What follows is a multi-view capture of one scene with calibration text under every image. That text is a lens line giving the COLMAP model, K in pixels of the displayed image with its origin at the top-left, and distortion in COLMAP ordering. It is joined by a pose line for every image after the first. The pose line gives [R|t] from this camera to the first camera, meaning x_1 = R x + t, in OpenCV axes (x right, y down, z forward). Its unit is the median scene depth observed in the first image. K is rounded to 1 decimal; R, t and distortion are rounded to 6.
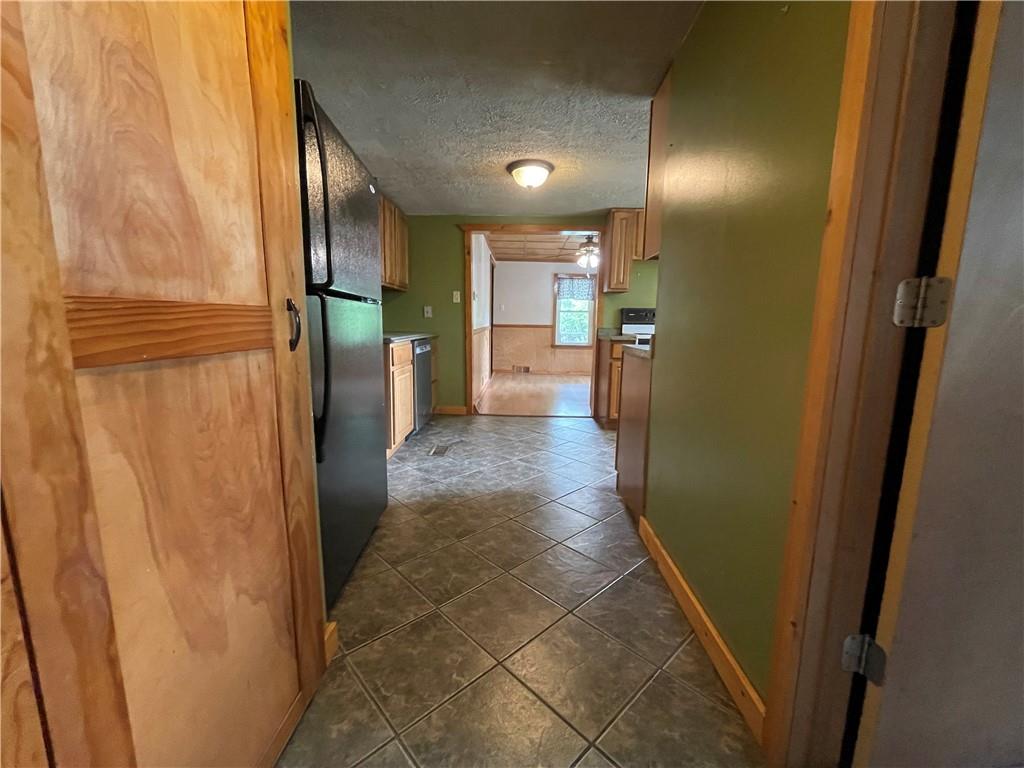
lens RADIAL K [[414.6, 0, 512.1], [0, 414.6, 385.5], [0, 0, 1]] dist [-0.001535, 0.001482]
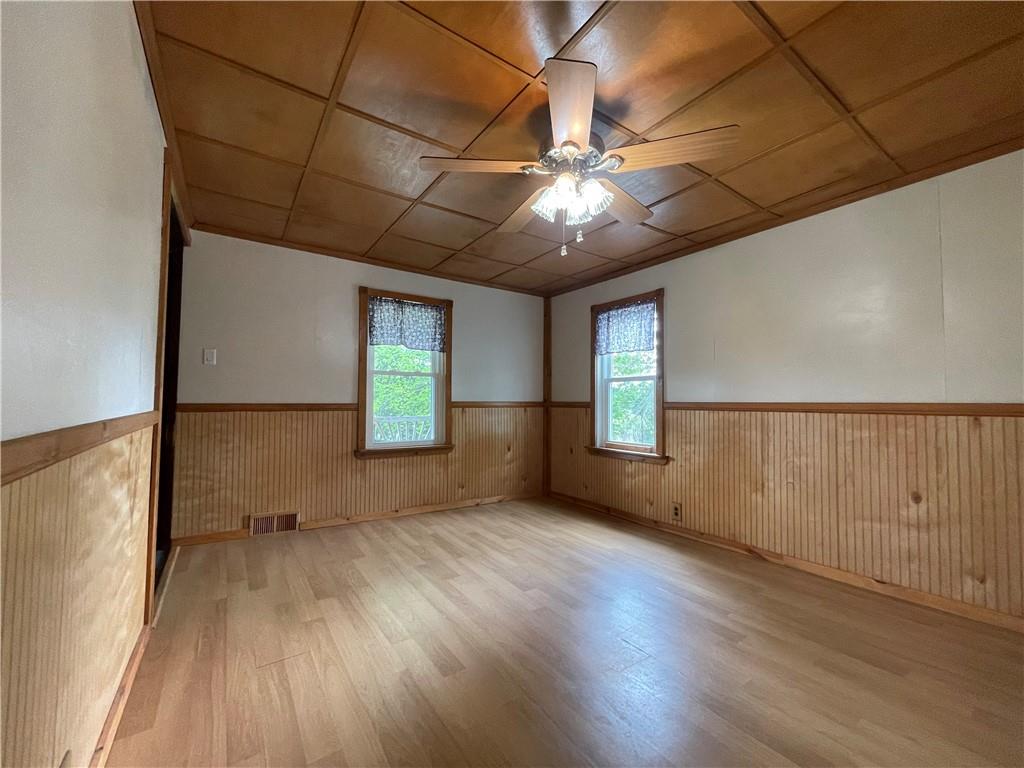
lens RADIAL K [[414.6, 0, 514.8], [0, 414.6, 384.9], [0, 0, 1]] dist [-0.001535, 0.001482]
pose [[0.802763, 0.019185, 0.595990, -0.025984], [0.090089, 0.984108, -0.153022, -0.084669], [-0.589454, 0.176533, 0.788277, 0.566965]]
